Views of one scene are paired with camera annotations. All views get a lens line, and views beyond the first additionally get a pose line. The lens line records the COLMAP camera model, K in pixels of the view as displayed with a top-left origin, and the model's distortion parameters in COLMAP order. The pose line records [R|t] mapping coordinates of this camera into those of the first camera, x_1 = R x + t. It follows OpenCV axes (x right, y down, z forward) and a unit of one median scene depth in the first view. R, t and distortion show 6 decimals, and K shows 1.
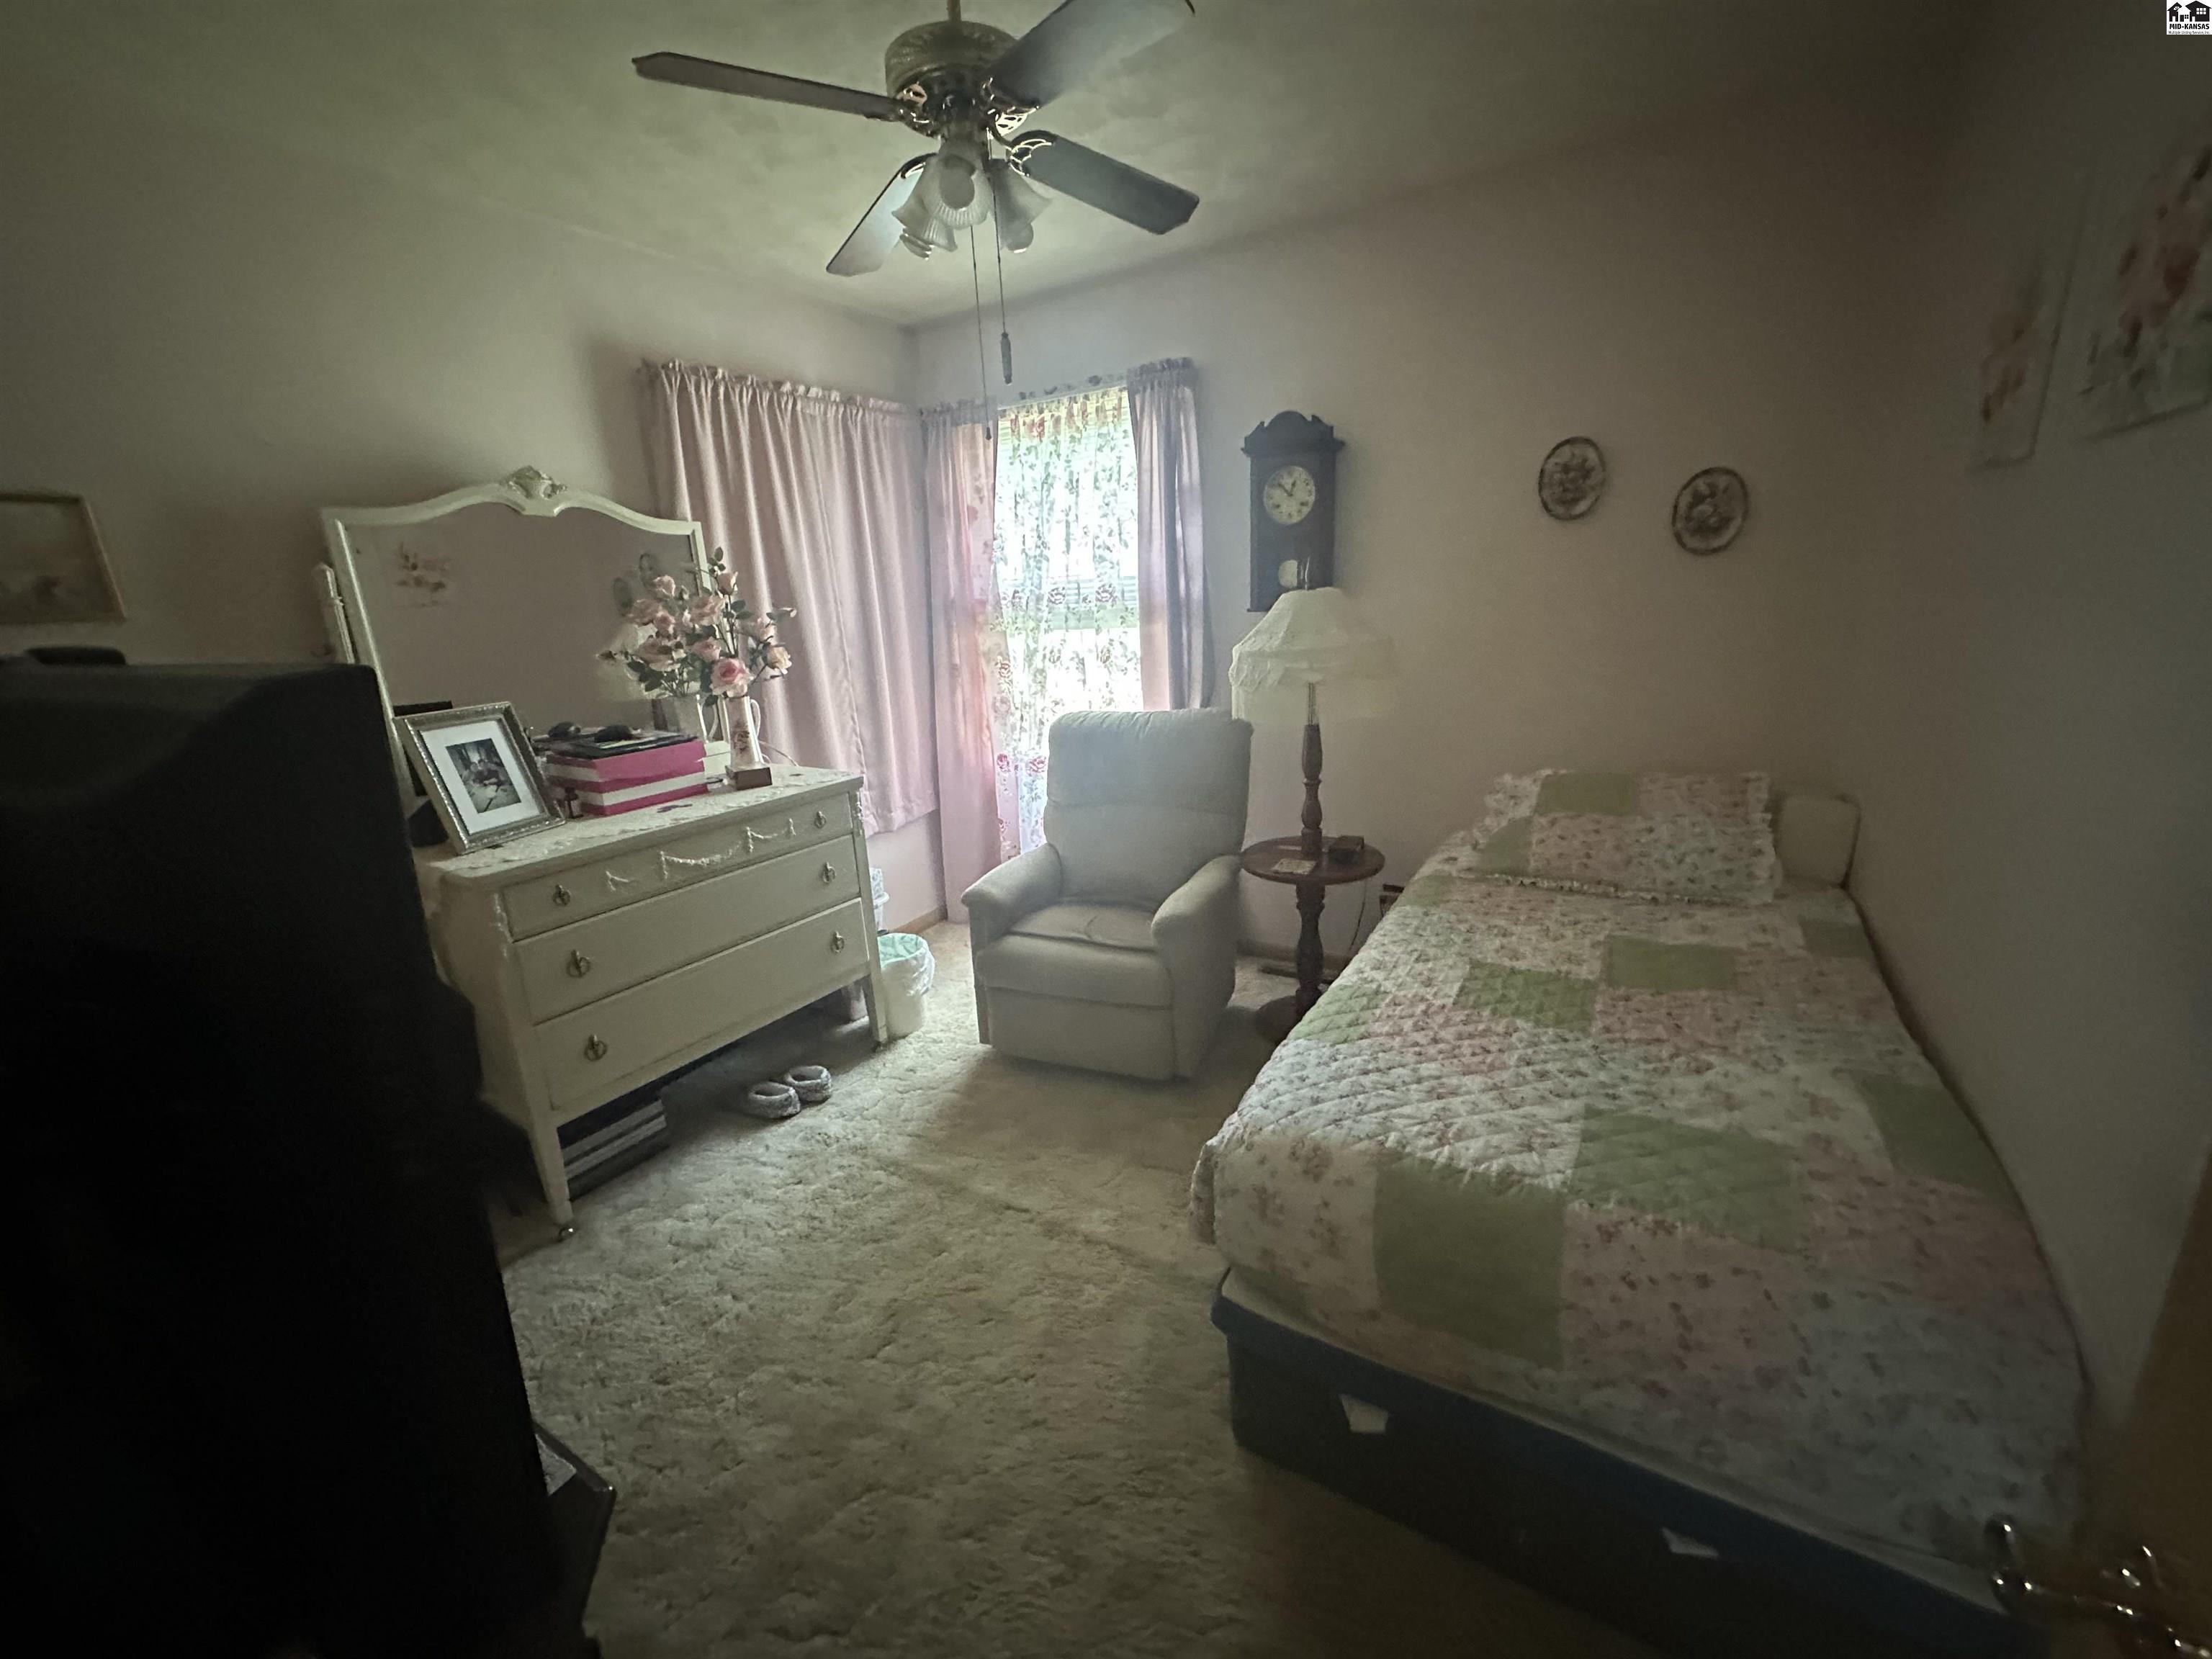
lens RADIAL K [[889.8, 0, 1104.7], [0, 889.8, 823.6], [0, 0, 1]] dist [-0.001756, 0.000213]
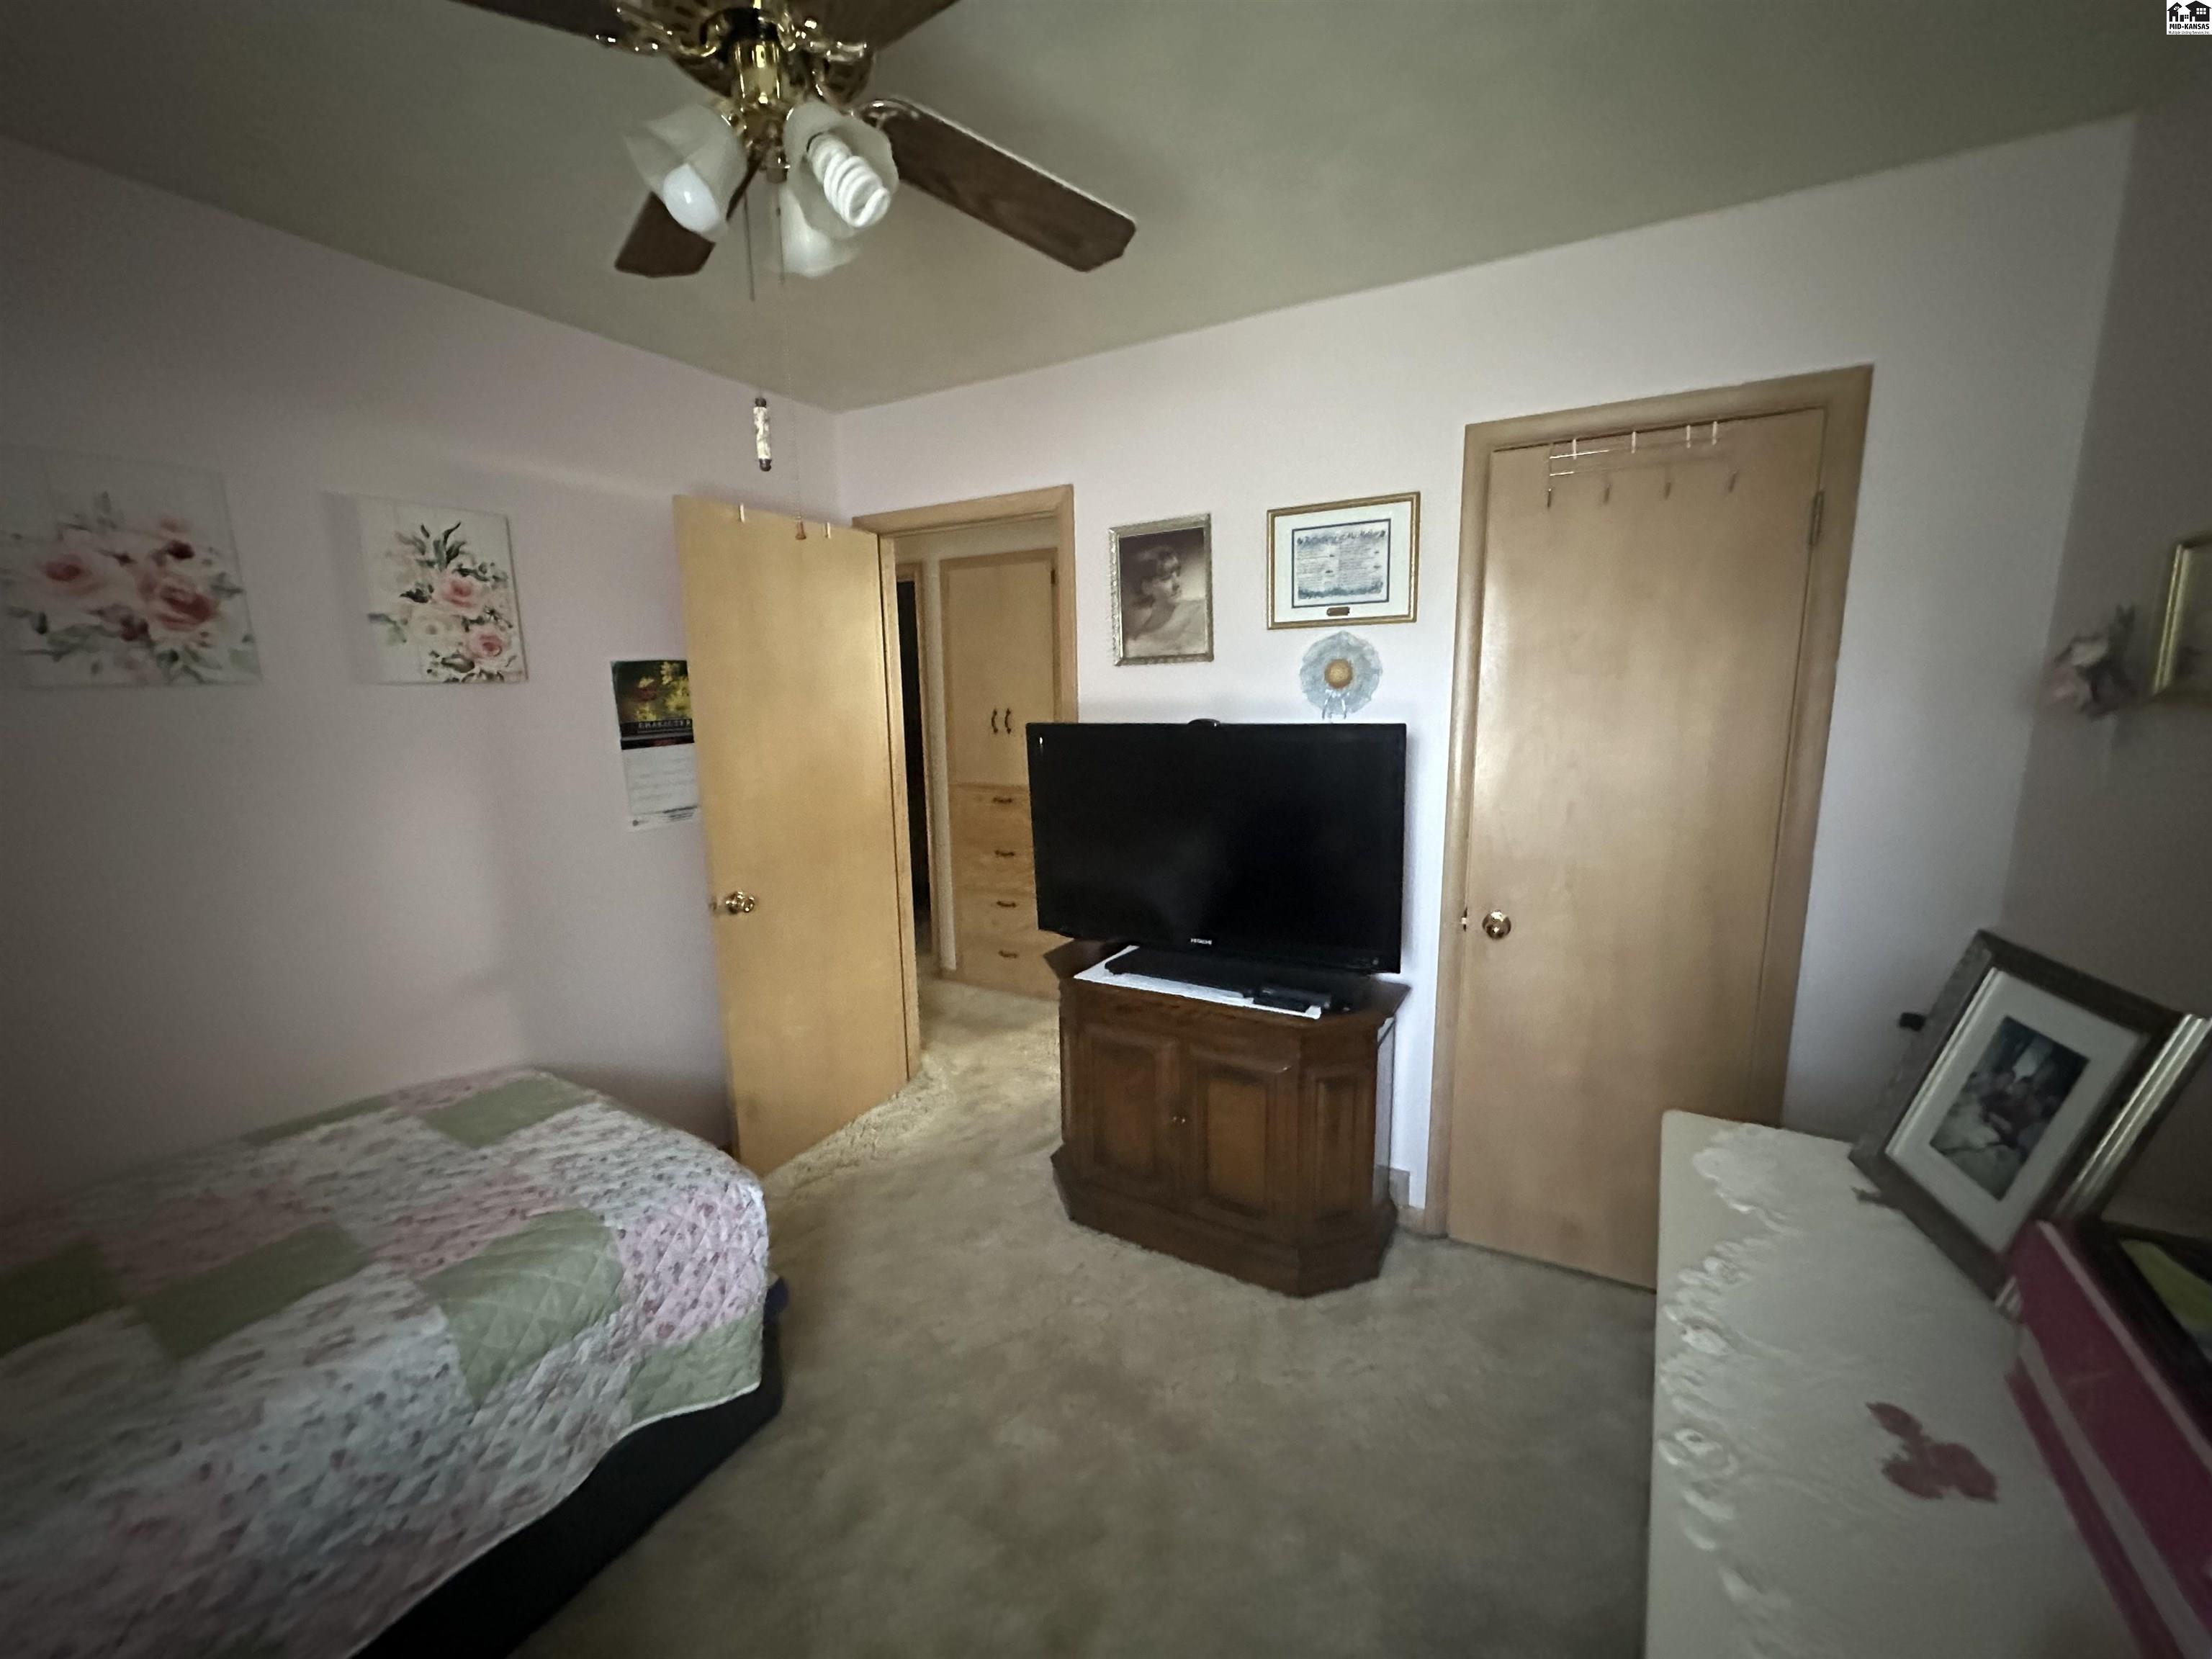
lens RADIAL K [[889.8, 0, 1106.8], [0, 889.8, 835.4], [0, 0, 1]] dist [-0.001756, 0.000213]
pose [[-0.997680, 0.066497, -0.014606, -0.256987], [0.054506, 0.908682, 0.413916, -0.388745], [0.040796, 0.412159, -0.910198, 1.345170]]
